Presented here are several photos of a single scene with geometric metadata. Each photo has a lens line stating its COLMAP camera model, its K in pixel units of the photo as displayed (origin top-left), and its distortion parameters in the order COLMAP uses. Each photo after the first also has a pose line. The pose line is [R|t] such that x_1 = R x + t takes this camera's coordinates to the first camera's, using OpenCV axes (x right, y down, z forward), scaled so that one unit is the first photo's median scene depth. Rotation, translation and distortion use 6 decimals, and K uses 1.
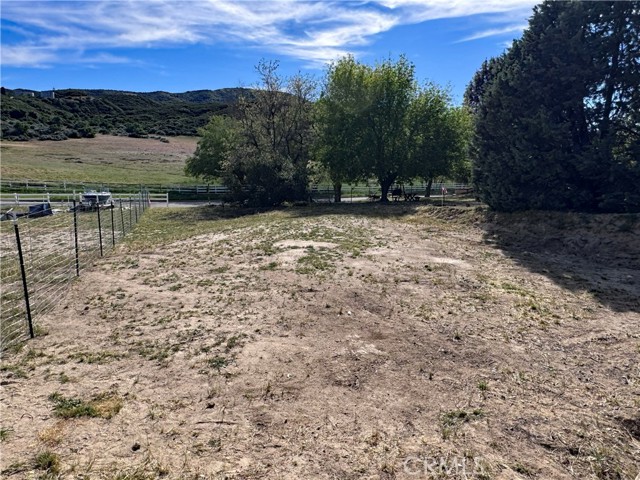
lens RADIAL K [[447.3, 0, 316.4], [0, 447.3, 240.9], [0, 0, 1]] dist [-0.002403, 0.002479]
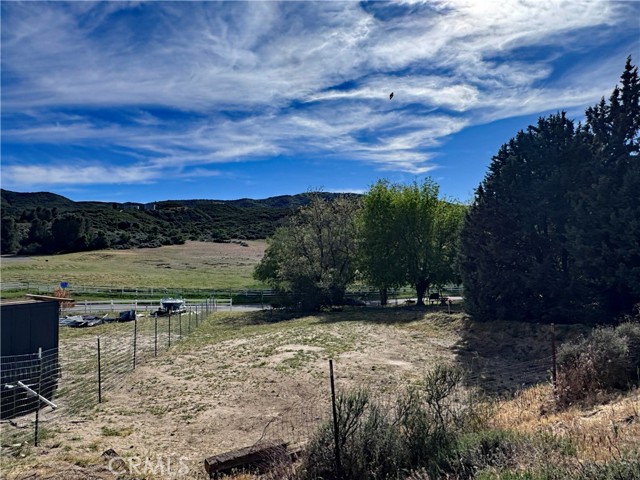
lens RADIAL K [[447.3, 0, 315.3], [0, 447.3, 239.2], [0, 0, 1]] dist [-0.002403, 0.002479]
pose [[0.984929, -0.030087, -0.170324, 0.118128], [-0.007660, 0.976199, -0.216740, -0.009800], [0.172791, 0.214778, 0.961256, -0.157005]]
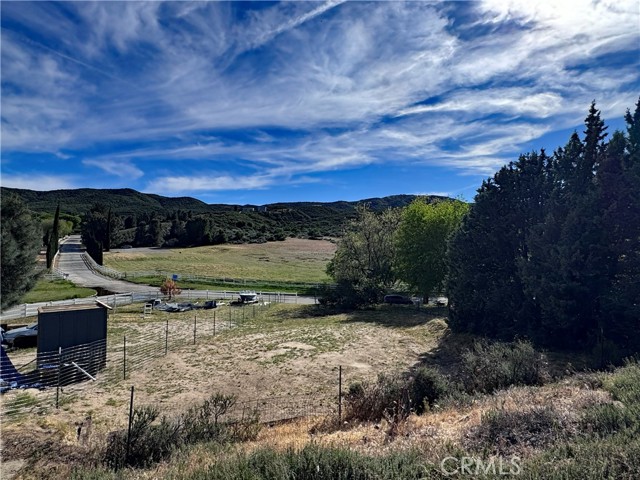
lens RADIAL K [[380.6, 0, 320.1], [0, 380.6, 232.1], [0, 0, 1]] dist [0.000630, 0.000647]
pose [[0.926903, -0.018491, -0.374845, 0.282098], [-0.067880, 0.974053, -0.215900, -0.049592], [0.369111, 0.225563, 0.901598, -0.176701]]
